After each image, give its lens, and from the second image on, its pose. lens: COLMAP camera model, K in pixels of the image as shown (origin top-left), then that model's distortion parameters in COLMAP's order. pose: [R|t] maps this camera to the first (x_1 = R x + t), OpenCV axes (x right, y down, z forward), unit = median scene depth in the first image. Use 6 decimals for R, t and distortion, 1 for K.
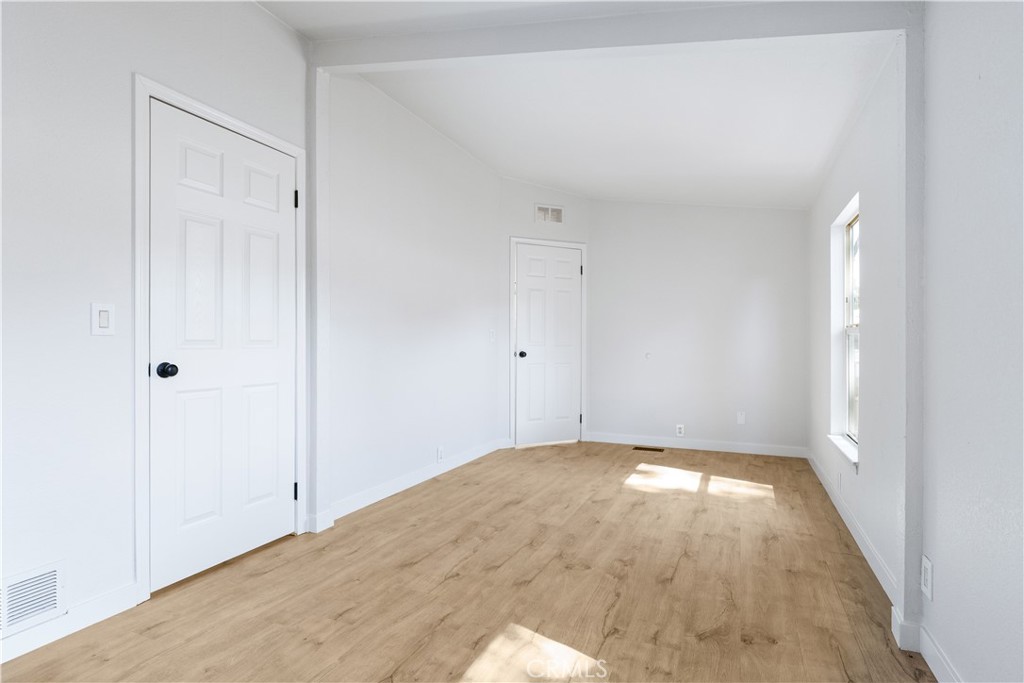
lens RADIAL K [[544.1, 0, 511.4], [0, 544.1, 346.6], [0, 0, 1]] dist [0.001615, 0.000161]
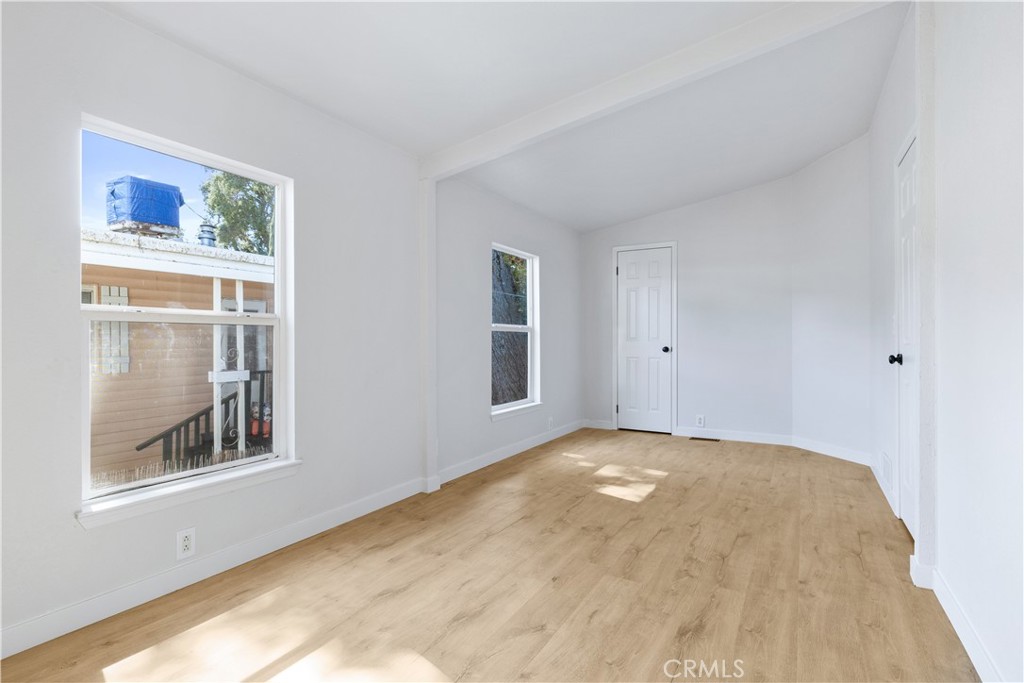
lens RADIAL K [[544.1, 0, 510.2], [0, 544.1, 339.5], [0, 0, 1]] dist [0.001615, 0.000161]
pose [[-0.995093, -0.003322, 0.098893, 0.161154], [-0.002596, 0.999969, 0.007474, -0.012820], [-0.098915, 0.007180, -0.995070, 1.920401]]
